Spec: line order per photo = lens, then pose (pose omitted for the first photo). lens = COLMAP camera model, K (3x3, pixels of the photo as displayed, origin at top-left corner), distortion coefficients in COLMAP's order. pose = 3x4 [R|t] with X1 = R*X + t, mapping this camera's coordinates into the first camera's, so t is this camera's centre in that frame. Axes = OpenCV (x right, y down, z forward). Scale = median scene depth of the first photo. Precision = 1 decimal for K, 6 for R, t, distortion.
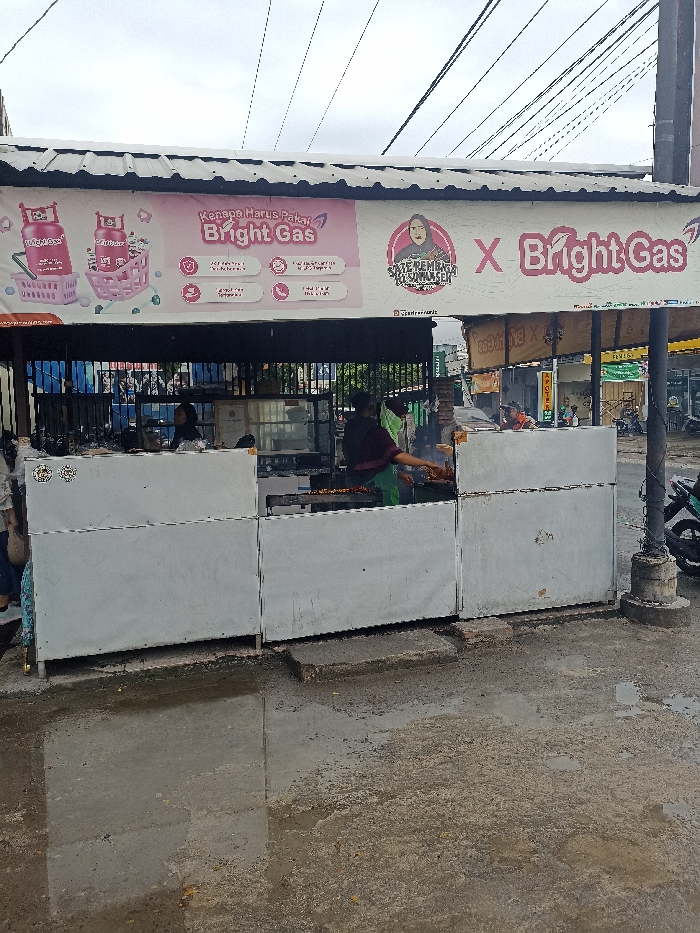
lens RADIAL K [[708.1, 0, 350.0], [0, 708.1, 466.5], [0, 0, 1]] dist [0.046237, -0.083025]
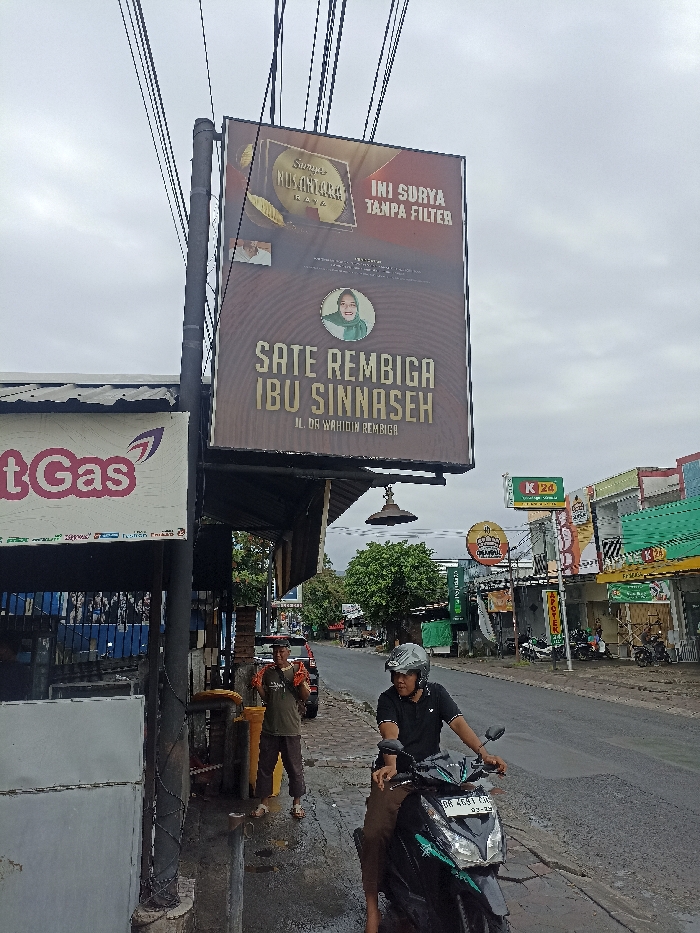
lens RADIAL K [[708.1, 0, 350.0], [0, 708.1, 466.5], [0, 0, 1]] dist [0.046237, -0.083025]
pose [[0.991320, -0.013676, -0.130758, 0.816379], [-0.024931, 0.956975, -0.289098, -0.088285], [0.129086, 0.289848, 0.948327, 0.293043]]
